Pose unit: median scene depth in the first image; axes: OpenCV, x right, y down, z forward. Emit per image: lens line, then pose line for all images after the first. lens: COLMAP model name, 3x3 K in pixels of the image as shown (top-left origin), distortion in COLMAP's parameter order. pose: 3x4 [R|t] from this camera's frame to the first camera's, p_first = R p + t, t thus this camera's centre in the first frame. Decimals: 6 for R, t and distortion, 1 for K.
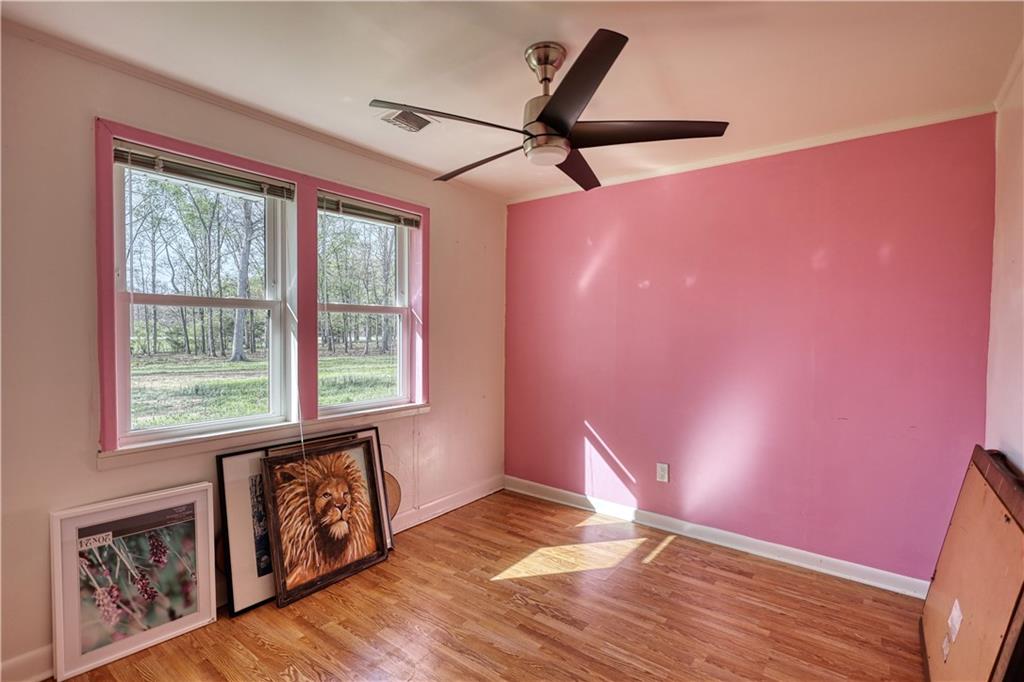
lens RADIAL K [[478.3, 0, 515.2], [0, 478.3, 342.5], [0, 0, 1]] dist [0.000013, 0.000182]
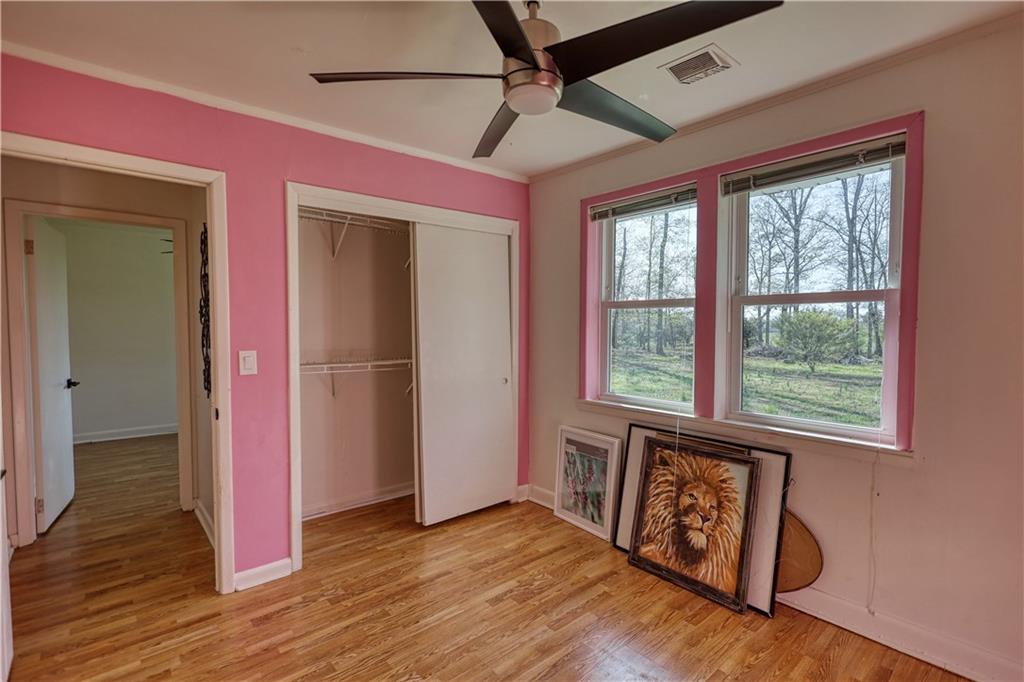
lens RADIAL K [[478.3, 0, 515.2], [0, 478.3, 342.5], [0, 0, 1]] dist [0.000013, 0.000182]
pose [[-0.198219, 0.028485, -0.979744, 0.633123], [-0.029751, 0.998942, 0.035062, -0.015578], [0.979706, 0.036098, -0.197162, 0.856388]]
